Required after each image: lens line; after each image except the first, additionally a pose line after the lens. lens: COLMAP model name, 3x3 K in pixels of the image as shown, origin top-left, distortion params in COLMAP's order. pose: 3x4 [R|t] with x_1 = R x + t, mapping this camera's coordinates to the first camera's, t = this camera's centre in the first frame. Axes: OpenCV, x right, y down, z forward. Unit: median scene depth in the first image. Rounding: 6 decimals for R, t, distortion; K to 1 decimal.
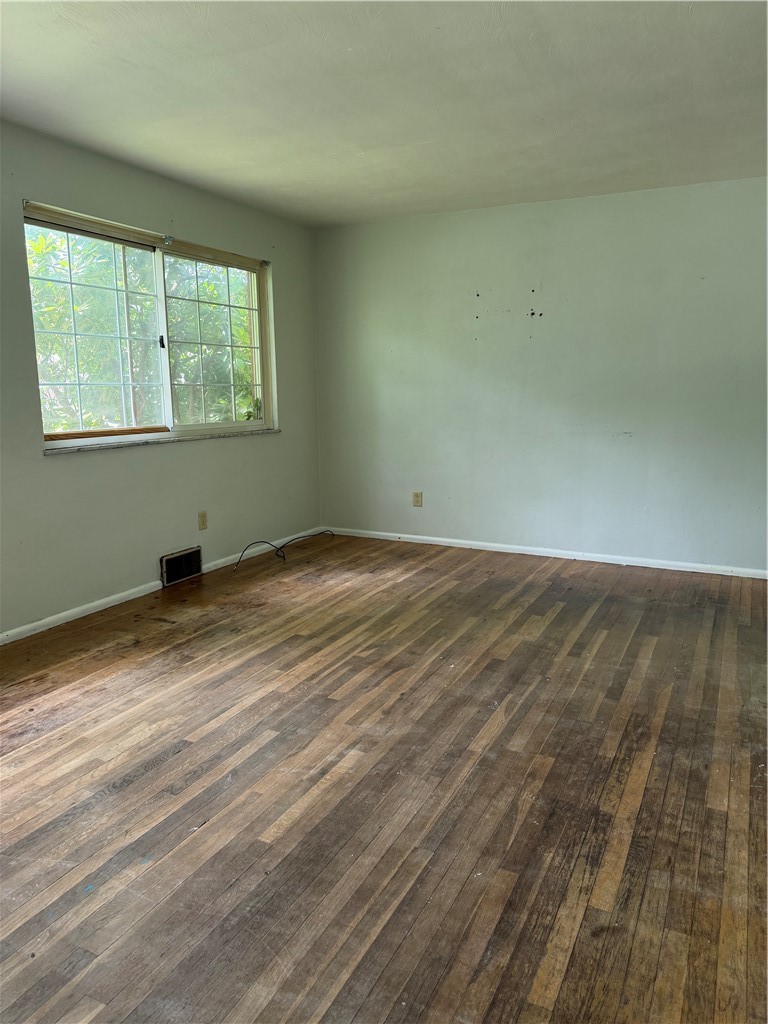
lens RADIAL K [[720.0, 0, 422.8], [0, 720.0, 509.6], [0, 0, 1]] dist [0.107385, -0.176552]
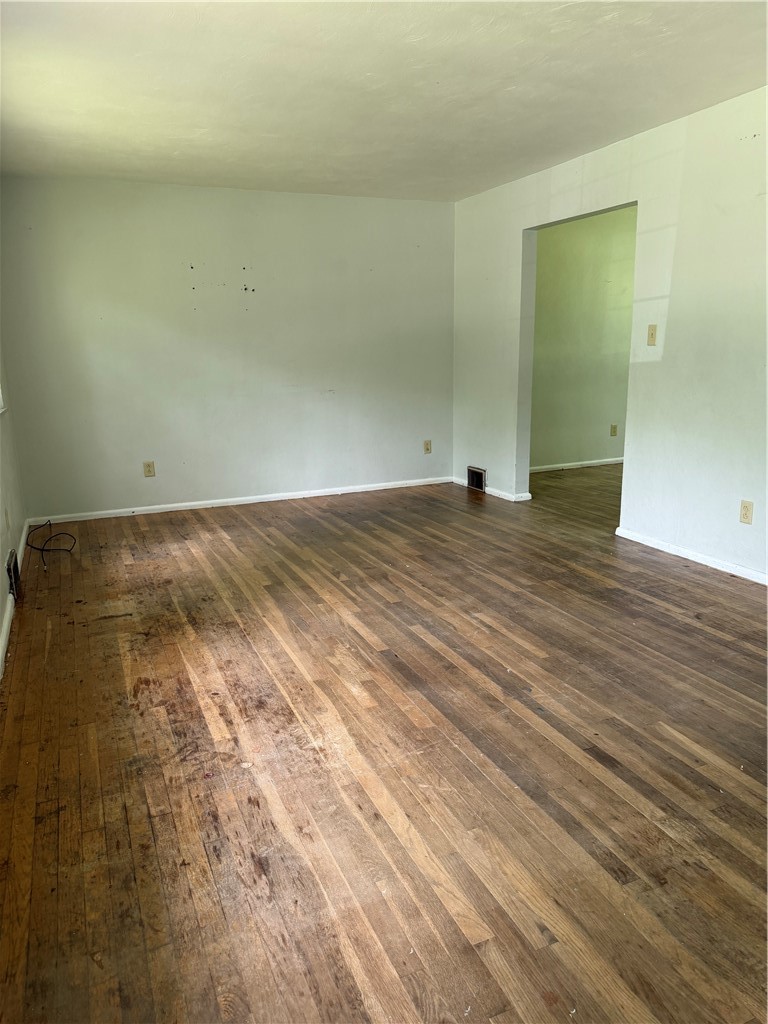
lens RADIAL K [[720.0, 0, 422.8], [0, 720.0, 509.6], [0, 0, 1]] dist [0.107385, -0.176552]
pose [[0.633829, -0.186510, 0.750649, -0.958774], [0.161111, 0.981041, 0.107715, -0.012185], [-0.756507, 0.052665, 0.651861, 0.173504]]
